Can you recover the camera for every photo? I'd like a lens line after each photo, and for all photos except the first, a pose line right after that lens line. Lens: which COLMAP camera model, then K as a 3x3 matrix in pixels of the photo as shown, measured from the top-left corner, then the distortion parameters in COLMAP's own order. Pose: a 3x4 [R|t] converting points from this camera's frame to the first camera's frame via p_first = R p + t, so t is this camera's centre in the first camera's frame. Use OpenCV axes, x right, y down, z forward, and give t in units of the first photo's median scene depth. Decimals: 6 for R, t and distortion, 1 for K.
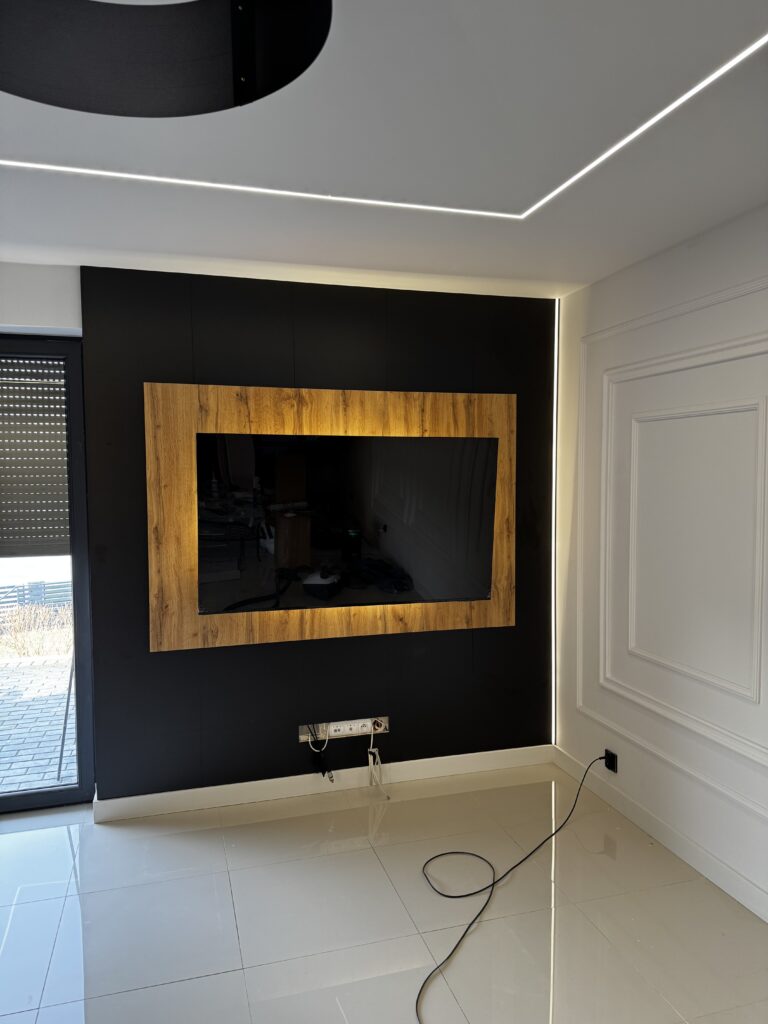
lens RADIAL K [[710.3, 0, 384.0], [0, 710.3, 512.0], [0, 0, 1]] dist [0.129762, -0.181877]
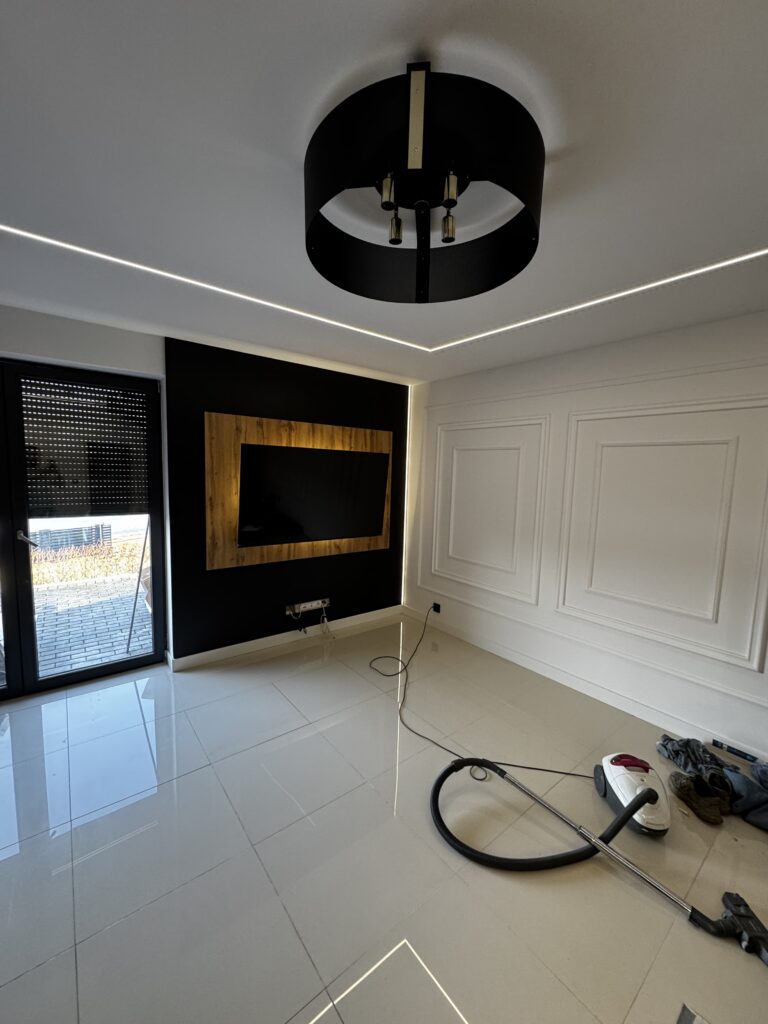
lens RADIAL K [[402.7, 0, 387.1], [0, 402.7, 509.3], [0, 0, 1]] dist [0.000367, 0.000030]
pose [[0.925405, -0.004150, 0.378957, -0.268183], [-0.013287, 0.998970, 0.043388, 0.001708], [-0.378747, -0.045187, 0.924397, -0.037156]]
